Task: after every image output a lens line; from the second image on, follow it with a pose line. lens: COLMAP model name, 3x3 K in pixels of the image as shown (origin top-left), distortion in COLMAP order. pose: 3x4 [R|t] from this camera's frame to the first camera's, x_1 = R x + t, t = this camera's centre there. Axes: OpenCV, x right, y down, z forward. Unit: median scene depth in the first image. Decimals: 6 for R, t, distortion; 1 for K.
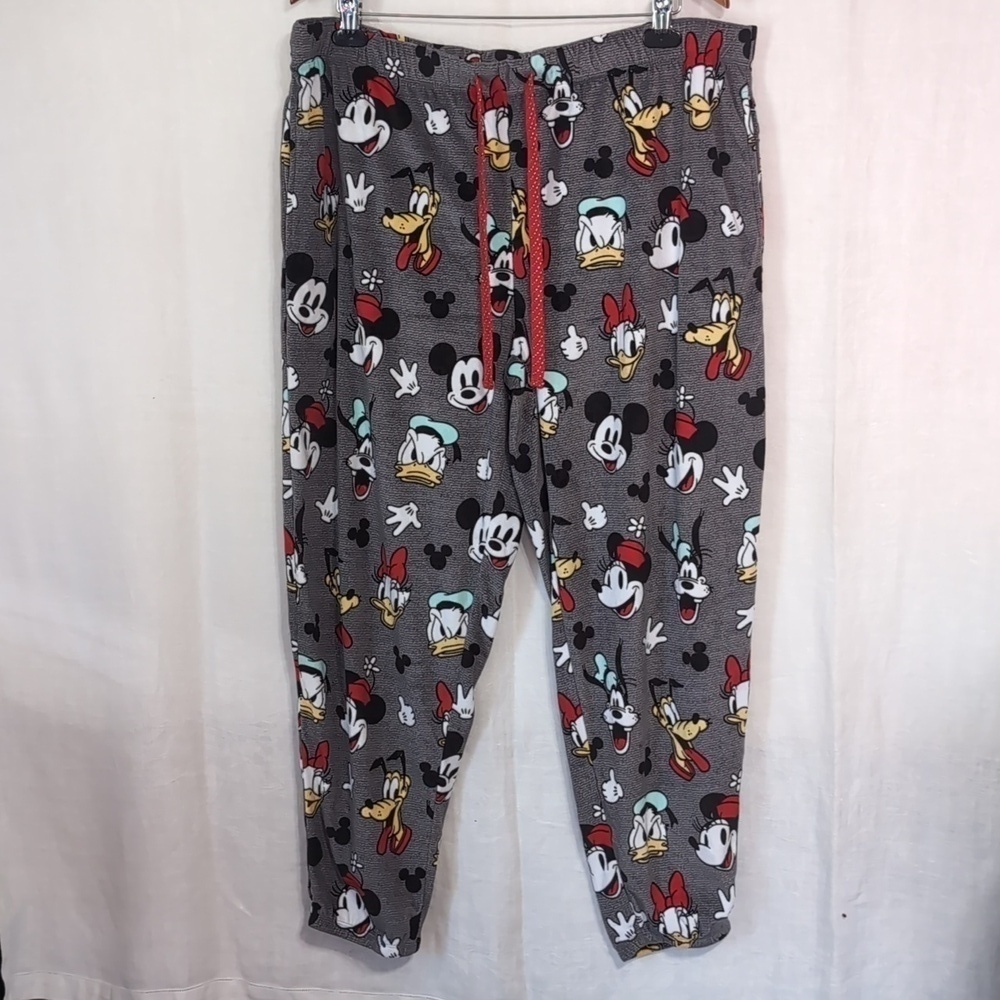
lens RADIAL K [[1702.8, 0, 500.0], [0, 1702.8, 500.0], [0, 0, 1]] dist [0.278895, -1.379694]
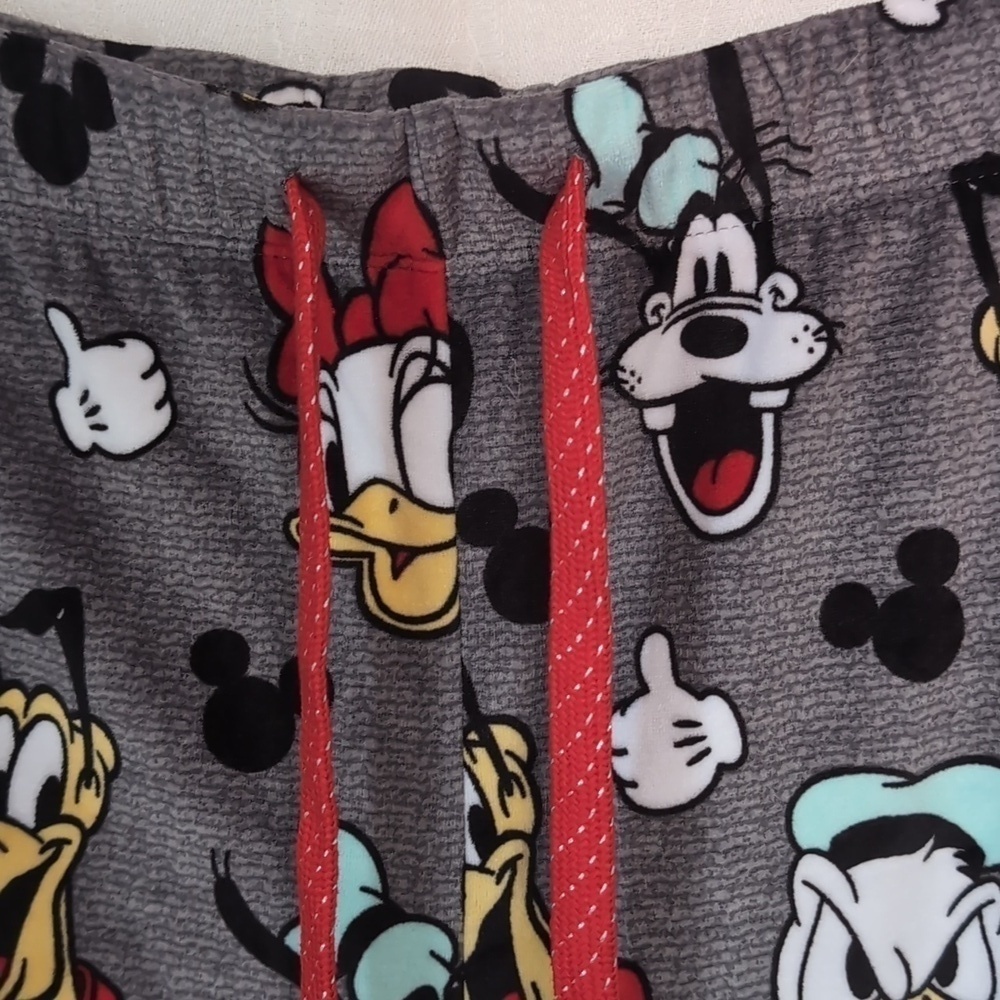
lens RADIAL K [[1702.8, 0, 500.0], [0, 1702.8, 500.0], [0, 0, 1]] dist [0.278895, -1.379694]
pose [[0.998524, 0.010242, 0.053347, -0.000181], [-0.004161, 0.993602, -0.112866, -0.185037], [-0.054161, 0.112477, 0.992177, 0.796617]]
